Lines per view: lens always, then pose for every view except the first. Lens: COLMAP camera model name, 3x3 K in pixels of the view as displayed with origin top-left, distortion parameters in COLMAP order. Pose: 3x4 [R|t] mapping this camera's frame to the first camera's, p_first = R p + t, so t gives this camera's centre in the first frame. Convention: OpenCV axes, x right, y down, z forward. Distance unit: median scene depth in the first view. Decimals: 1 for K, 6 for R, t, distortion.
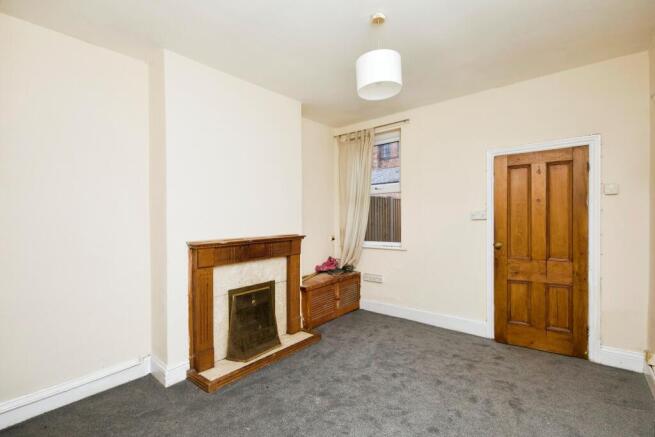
lens RADIAL K [[303.6, 0, 333.0], [0, 303.6, 221.1], [0, 0, 1]] dist [0.001422, 0.000630]
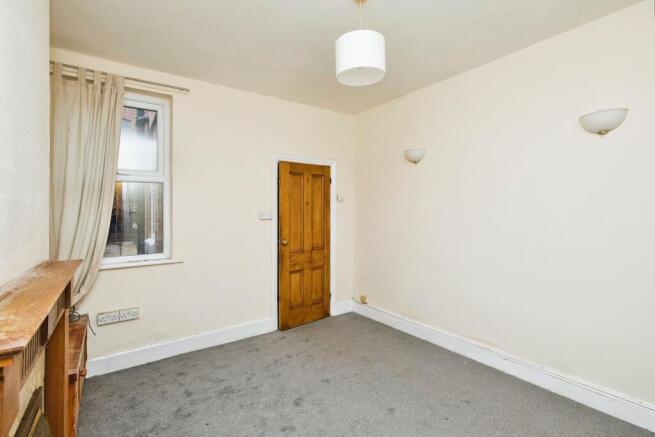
lens RADIAL K [[303.6, 0, 330.0], [0, 303.6, 212.6], [0, 0, 1]] dist [0.001422, 0.000630]
pose [[0.253822, 0.005868, 0.967233, -0.508266], [0.017252, 0.999795, -0.010593, -0.013888], [-0.967097, 0.019375, 0.253669, 0.587700]]
